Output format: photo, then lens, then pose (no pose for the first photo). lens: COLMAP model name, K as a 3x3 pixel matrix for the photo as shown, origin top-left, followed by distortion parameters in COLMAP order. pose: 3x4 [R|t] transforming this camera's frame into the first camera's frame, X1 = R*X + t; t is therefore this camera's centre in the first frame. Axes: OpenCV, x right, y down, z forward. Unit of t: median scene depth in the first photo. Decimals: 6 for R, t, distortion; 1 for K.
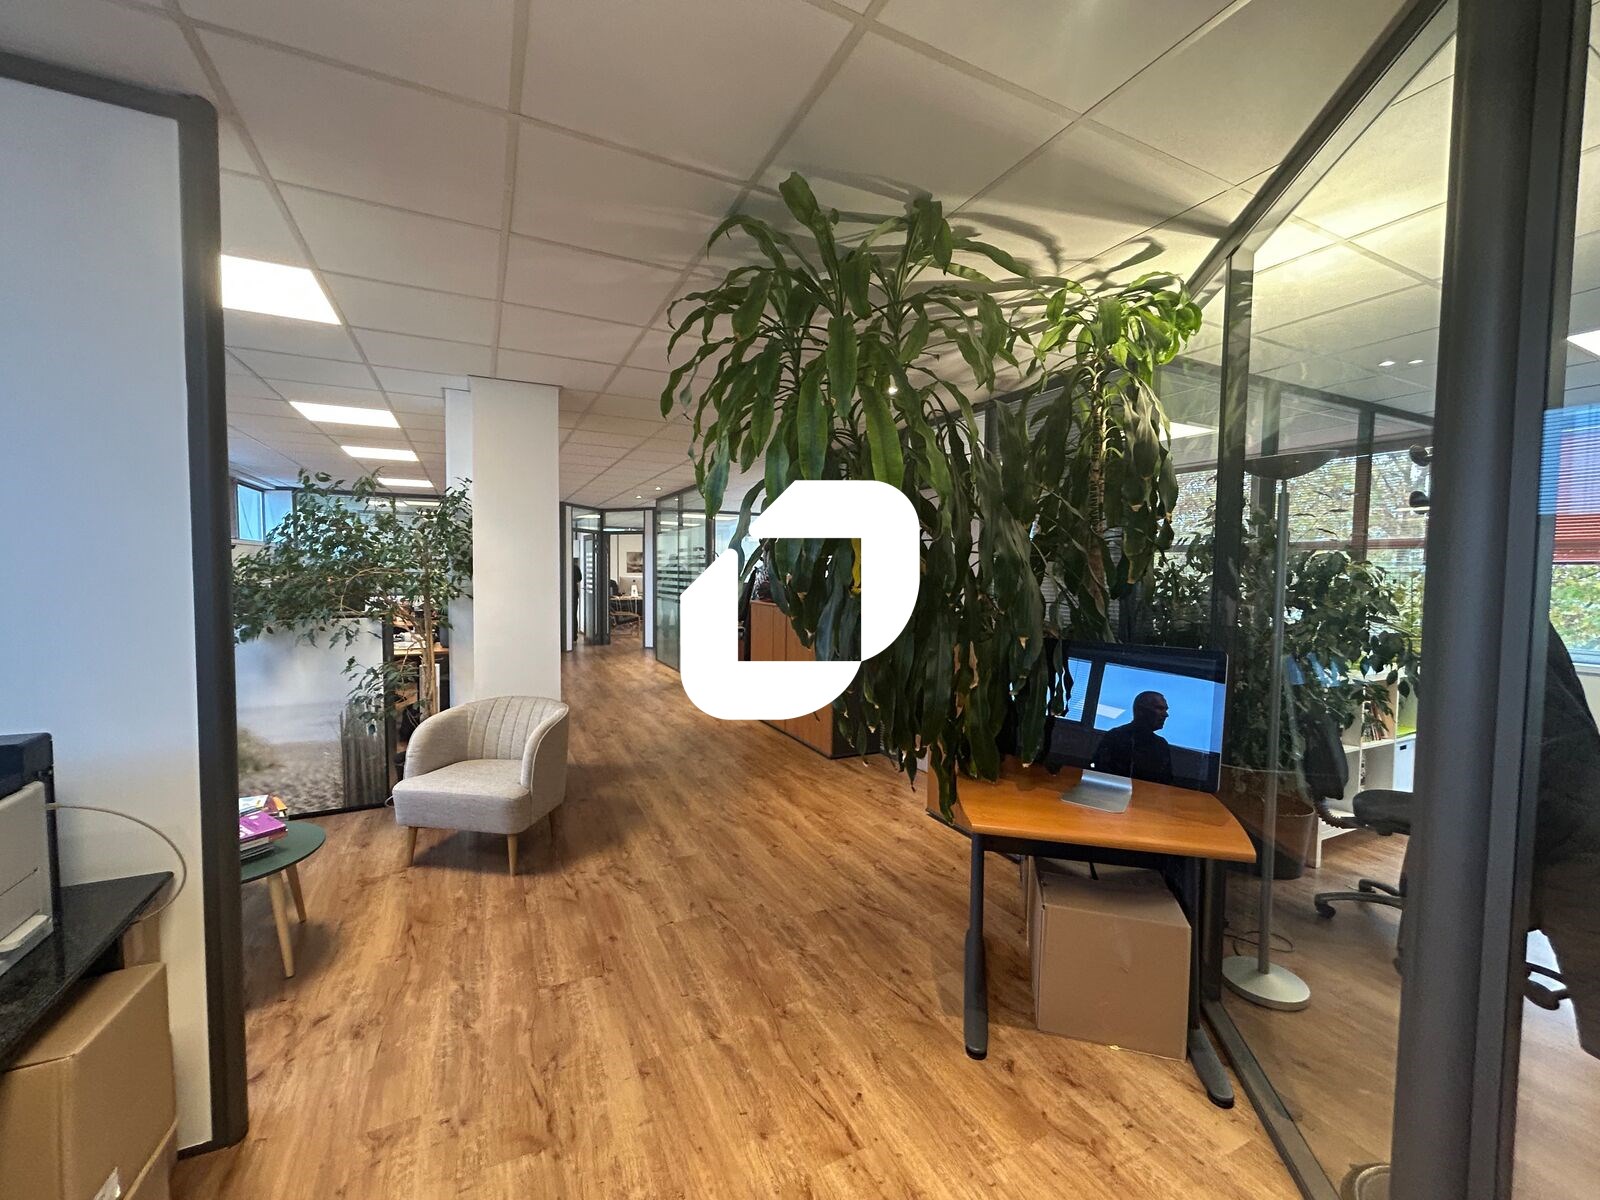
lens RADIAL K [[649.1, 0, 794.9], [0, 649.1, 604.0], [0, 0, 1]] dist [0.001037, 0.000152]
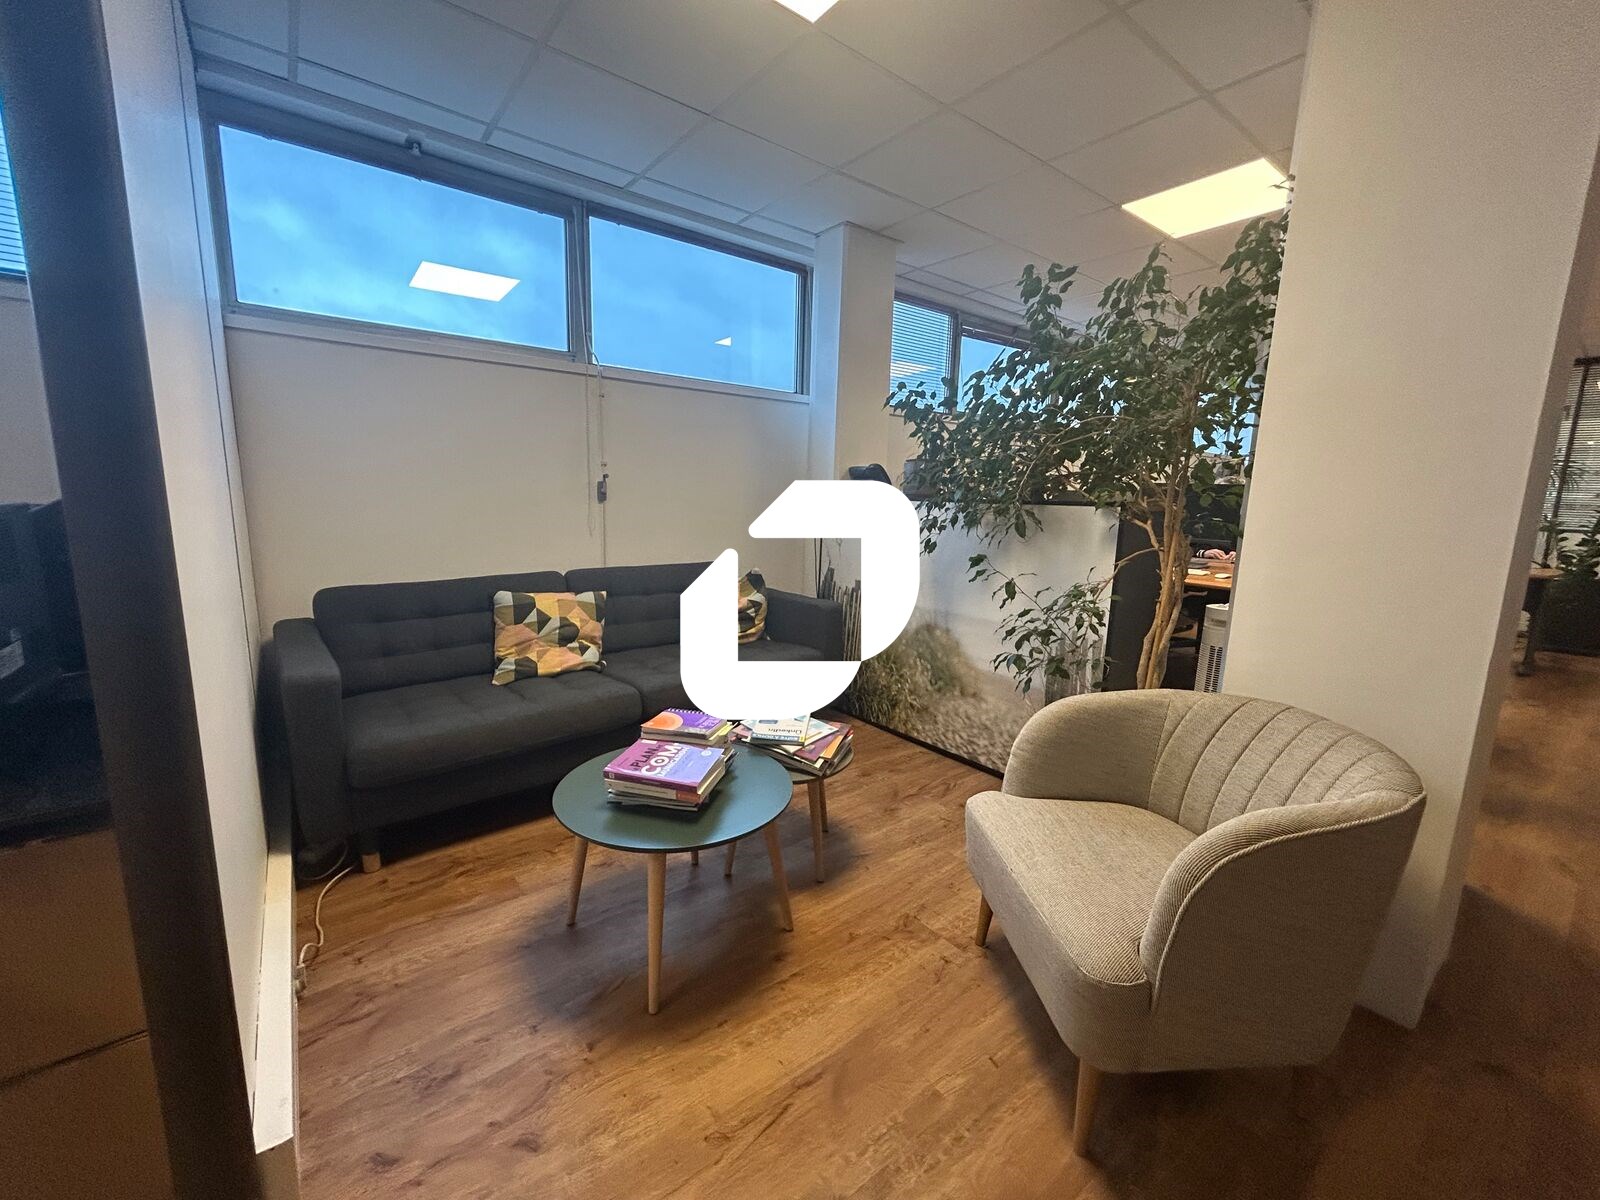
lens RADIAL K [[649.1, 0, 794.9], [0, 649.1, 604.0], [0, 0, 1]] dist [0.001037, 0.000152]
pose [[0.195560, 0.155769, -0.968242, -0.150167], [-0.069621, 0.987019, 0.144729, 0.057231], [0.978217, 0.039107, 0.203867, 0.770841]]
